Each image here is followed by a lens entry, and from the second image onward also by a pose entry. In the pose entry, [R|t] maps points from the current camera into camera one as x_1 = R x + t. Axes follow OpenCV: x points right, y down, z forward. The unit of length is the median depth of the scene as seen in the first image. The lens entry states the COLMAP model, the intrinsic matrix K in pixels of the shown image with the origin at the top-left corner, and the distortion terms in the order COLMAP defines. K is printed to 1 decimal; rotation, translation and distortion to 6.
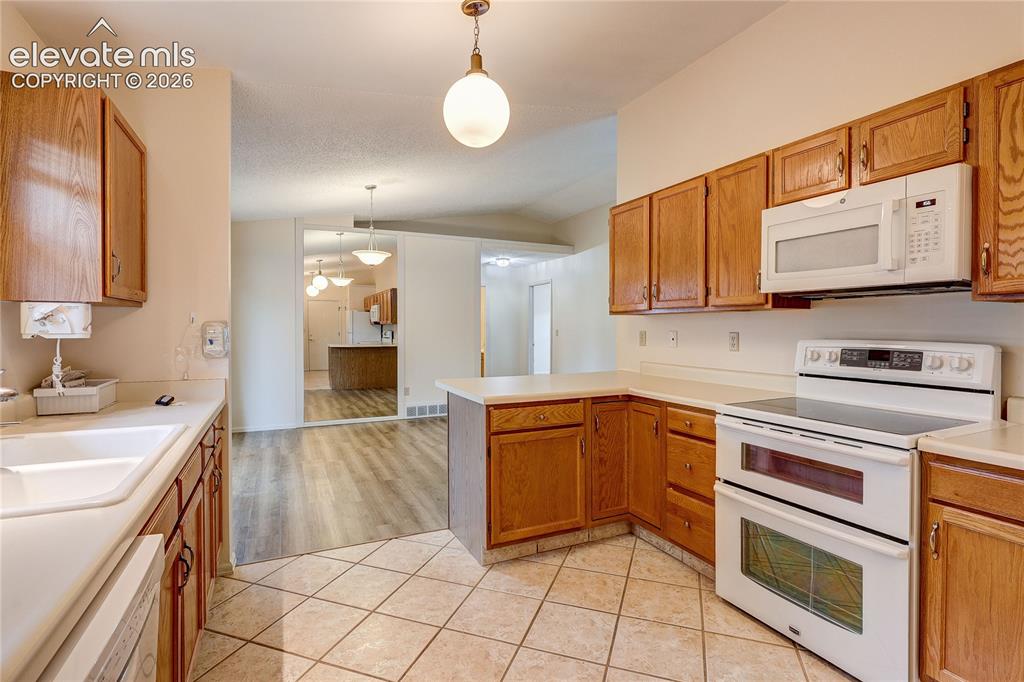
lens RADIAL K [[484.1, 0, 508.5], [0, 484.1, 334.4], [0, 0, 1]] dist [-0.003084, -0.000973]
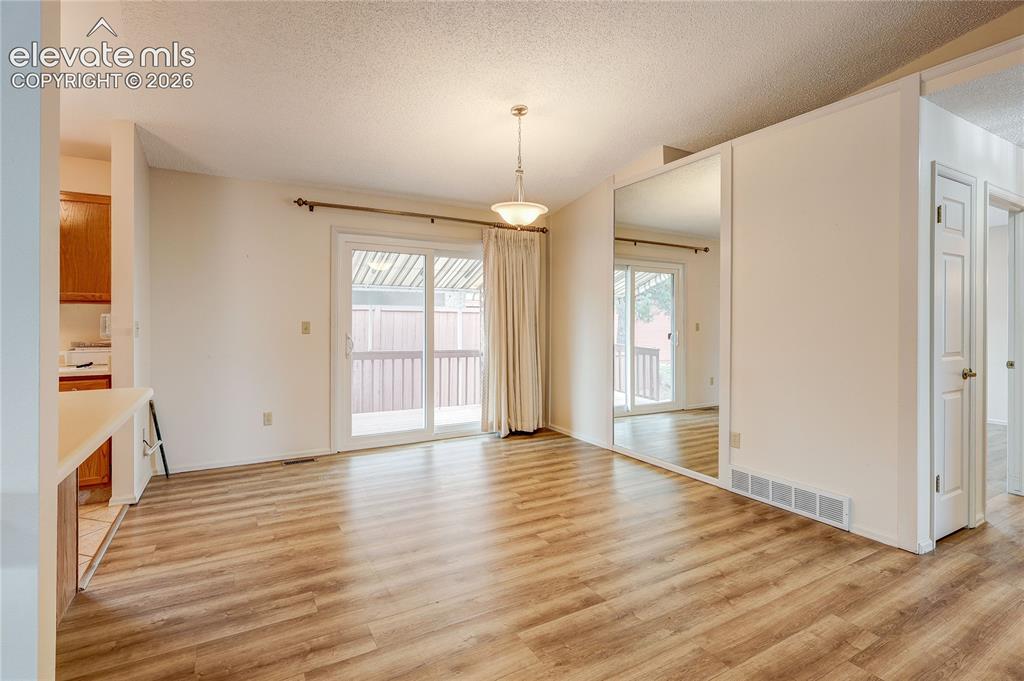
lens RADIAL K [[484.1, 0, 514.0], [0, 484.1, 321.8], [0, 0, 1]] dist [-0.003084, -0.000973]
pose [[0.086063, 0.001375, -0.996289, 0.669774], [-0.018454, 0.999830, -0.000215, -0.015171], [0.996119, 0.018403, 0.086074, 1.617078]]
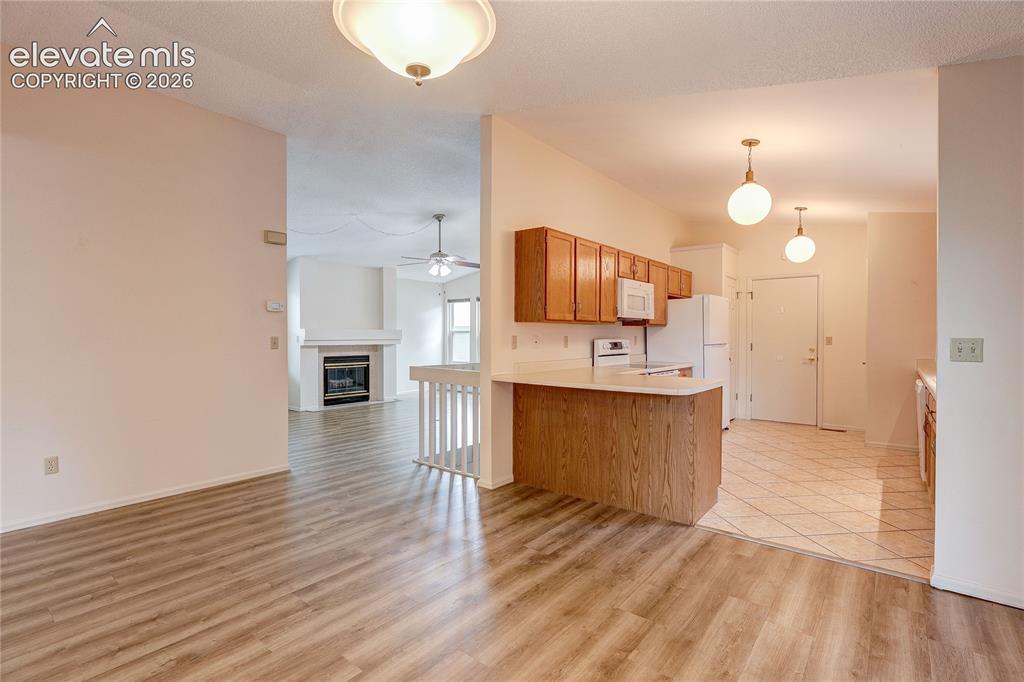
lens RADIAL K [[484.1, 0, 508.2], [0, 484.1, 340.5], [0, 0, 1]] dist [-0.003084, -0.000973]
pose [[-0.435679, -0.010207, 0.900044, -0.901156], [0.011068, 0.999799, 0.016696, -0.018769], [-0.900034, 0.017236, -0.435478, 1.844058]]
